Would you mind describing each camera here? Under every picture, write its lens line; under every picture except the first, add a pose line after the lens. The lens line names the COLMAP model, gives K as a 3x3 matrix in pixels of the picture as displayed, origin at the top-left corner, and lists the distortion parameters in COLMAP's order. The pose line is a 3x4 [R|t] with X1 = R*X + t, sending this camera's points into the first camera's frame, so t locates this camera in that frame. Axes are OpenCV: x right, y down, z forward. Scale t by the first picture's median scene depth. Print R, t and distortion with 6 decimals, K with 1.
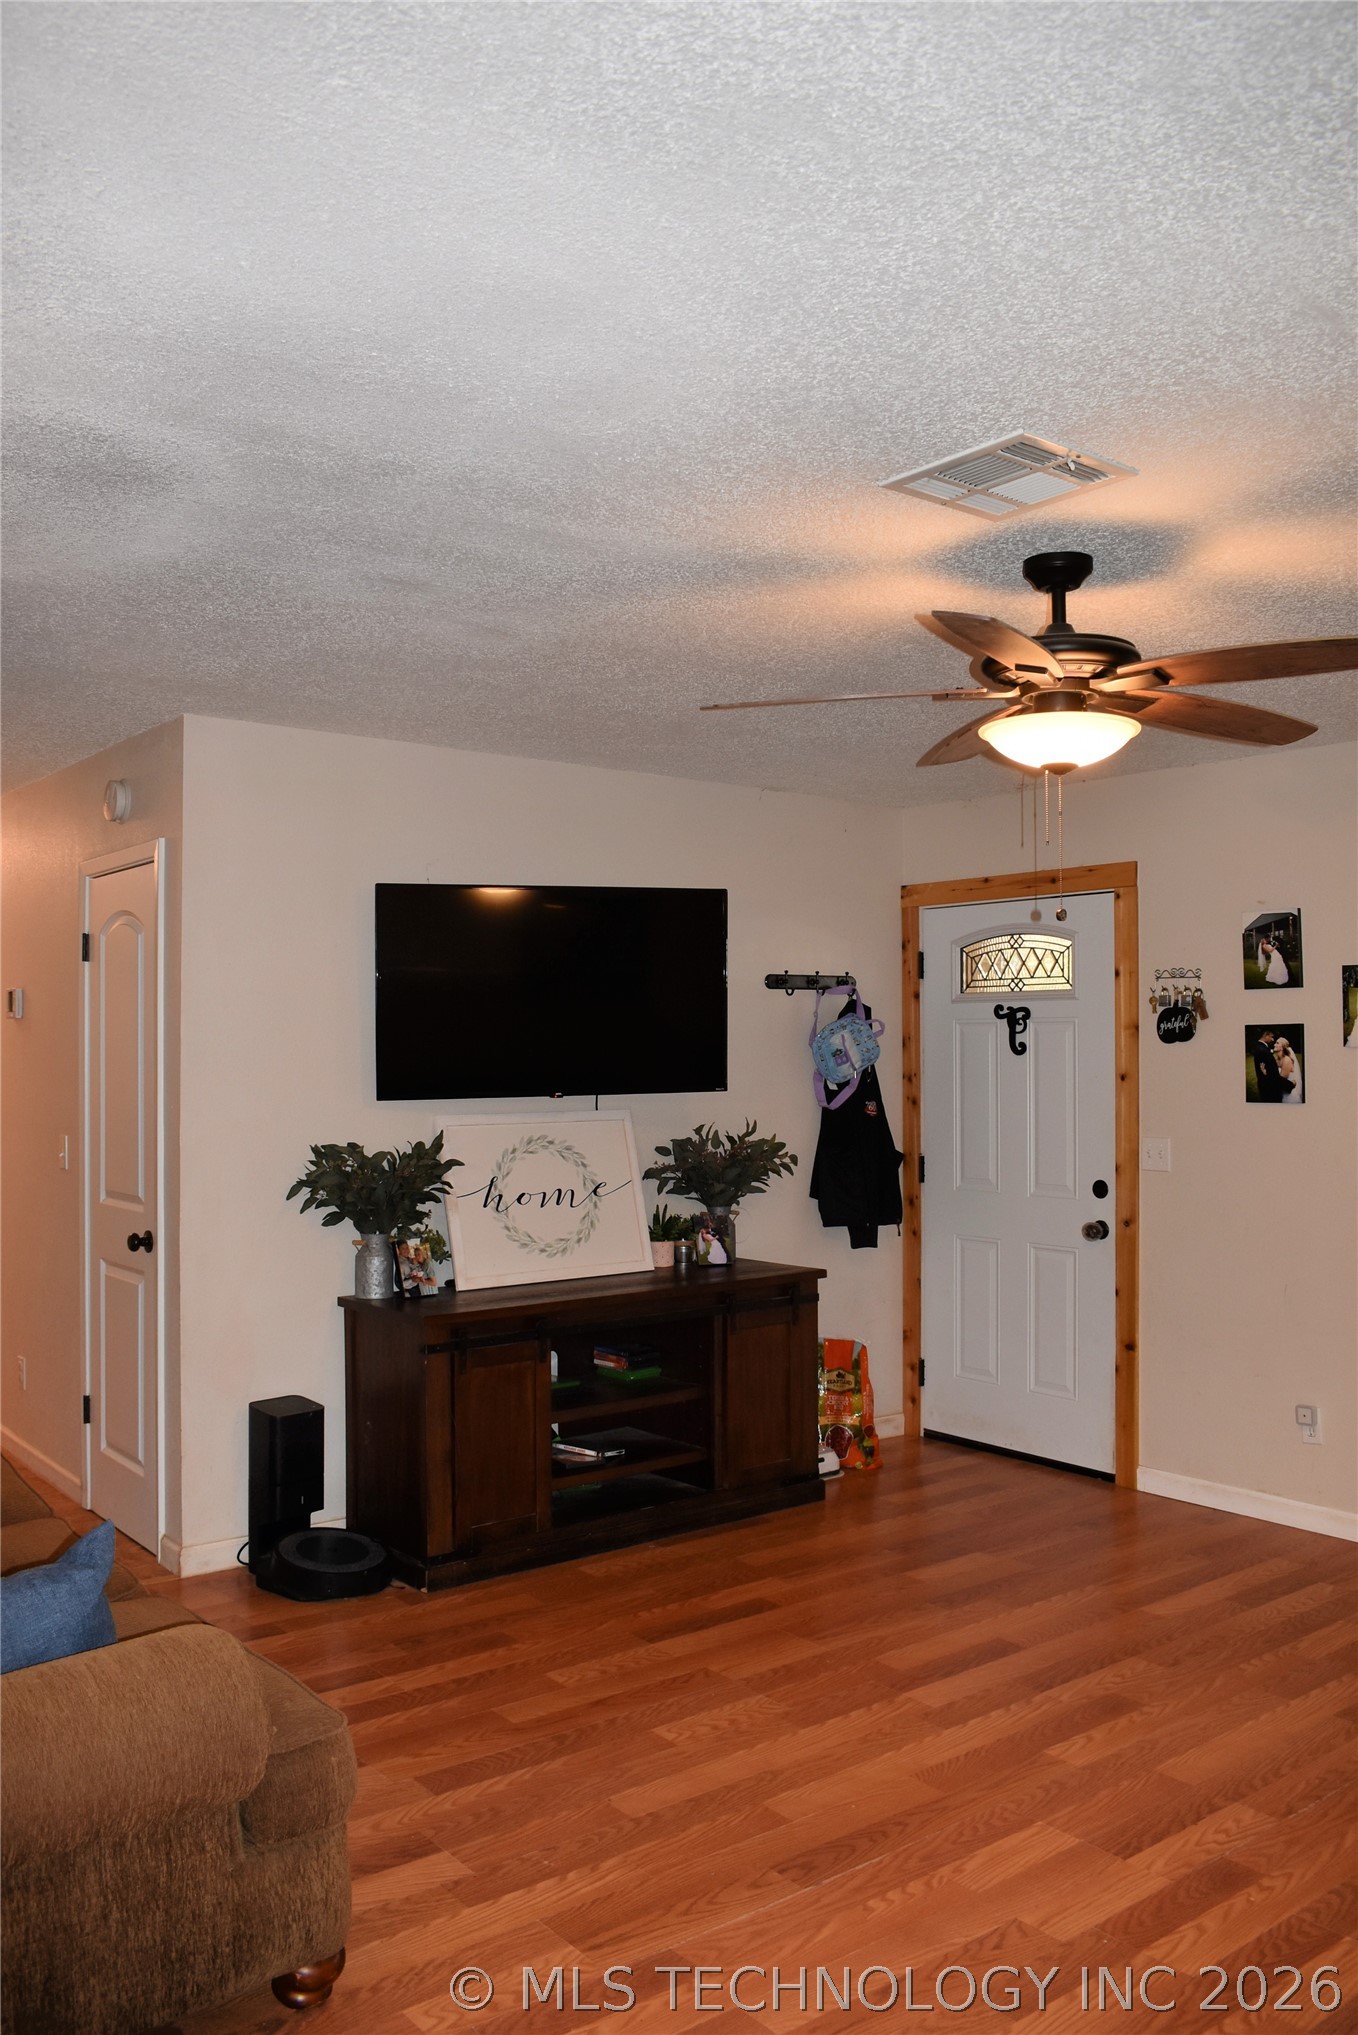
lens RADIAL K [[1600.2, 0, 620.7], [0, 1600.2, 1015.6], [0, 0, 1]] dist [-0.090565, 0.006365]
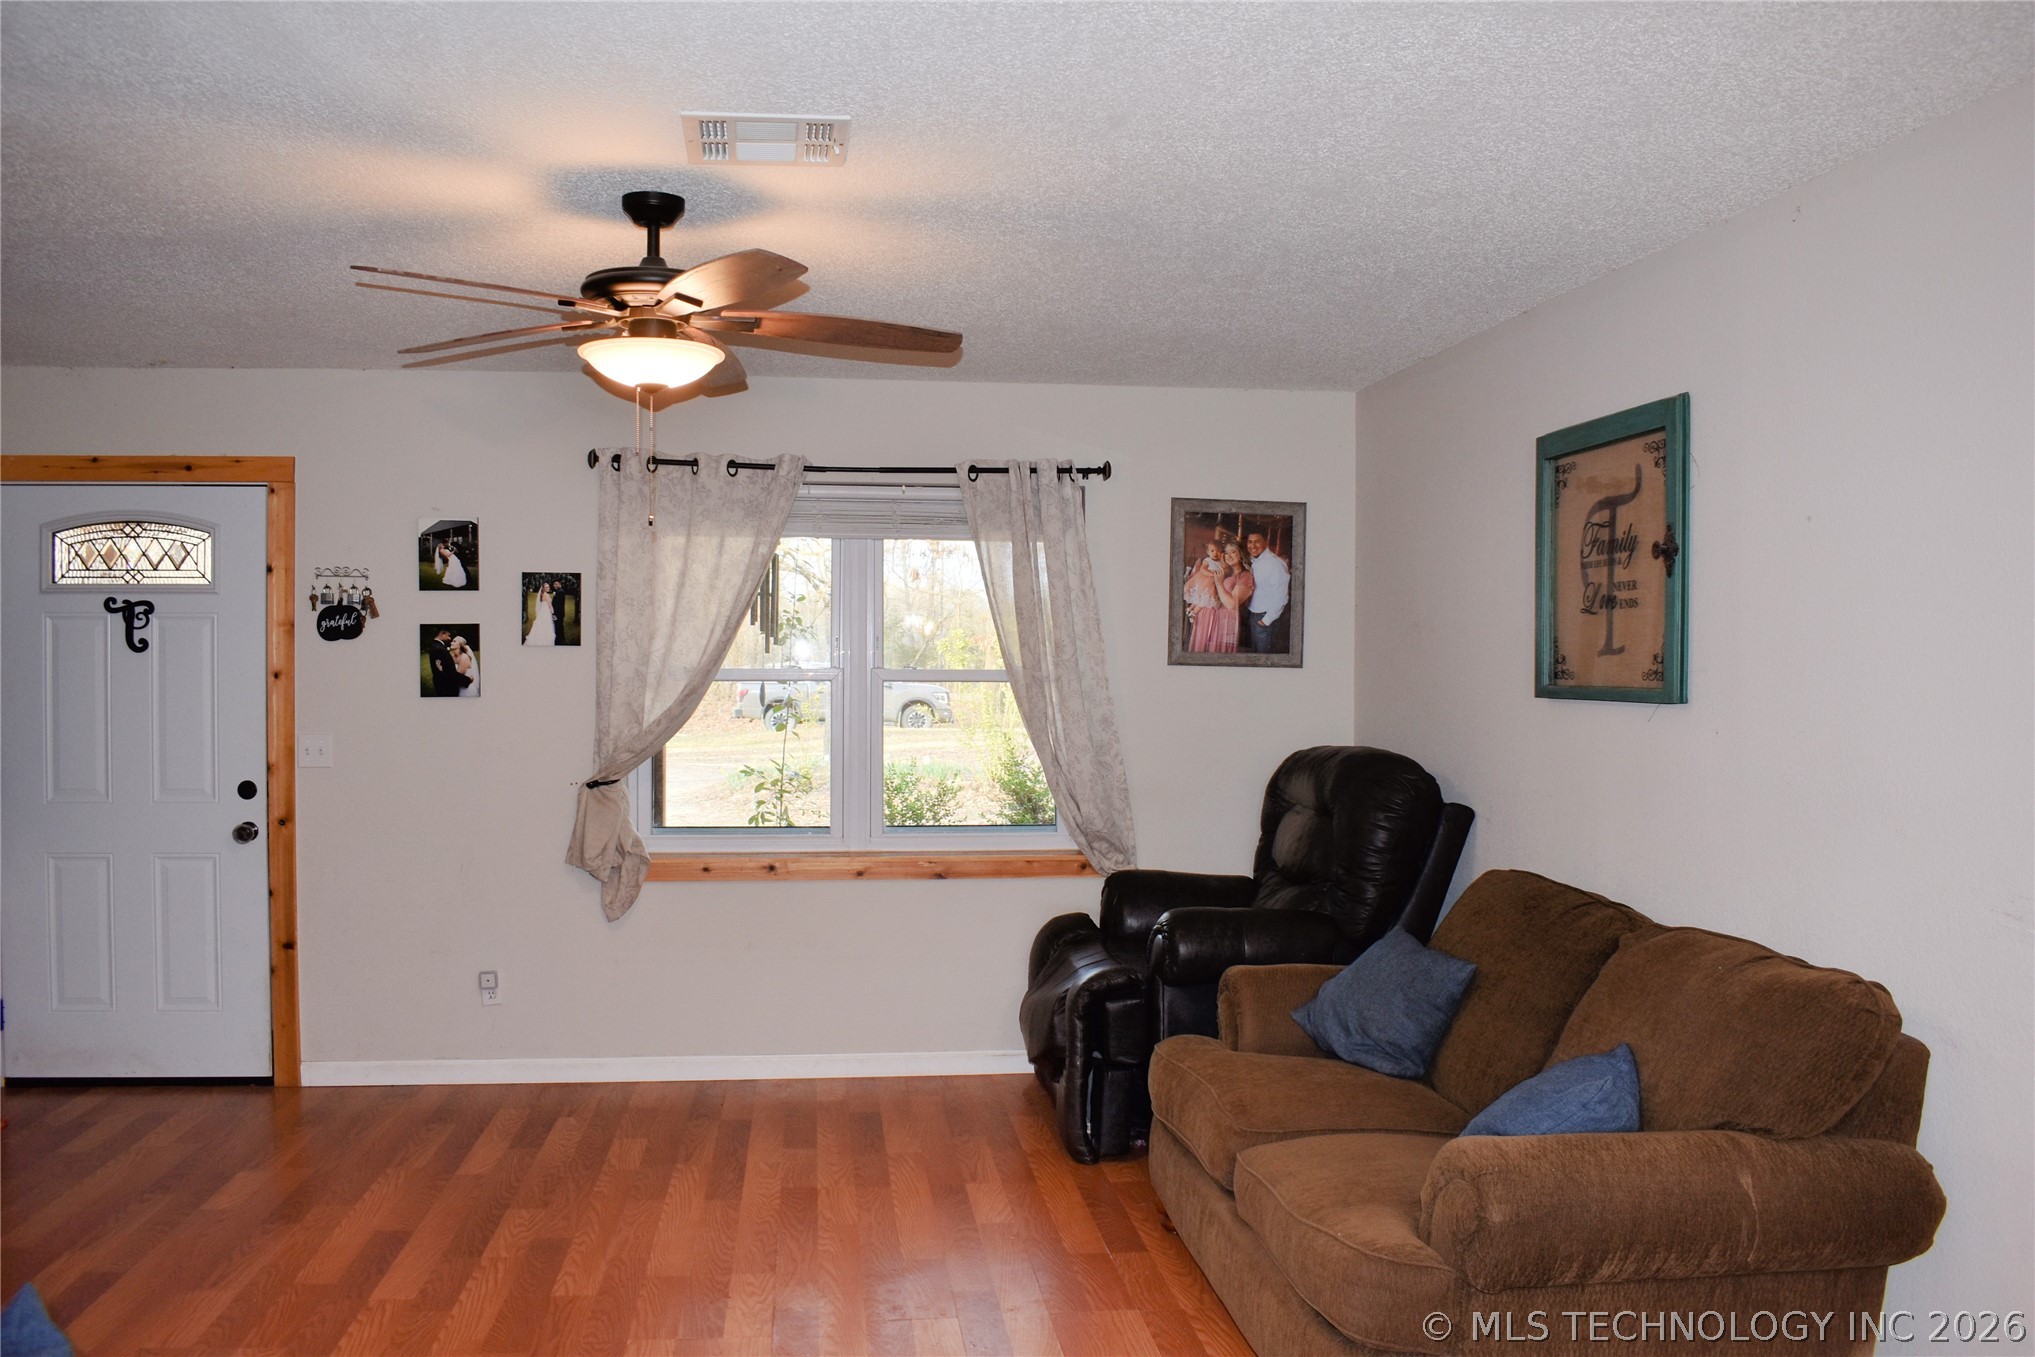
lens RADIAL K [[1588.8, 0, 1021.7], [0, 1588.8, 671.4], [0, 0, 1]] dist [-0.096376, 0.018331]
pose [[0.505445, -0.006099, 0.862837, -0.307845], [-0.021235, 0.999584, 0.019505, 0.008643], [-0.862597, -0.028181, 0.505105, 0.120558]]
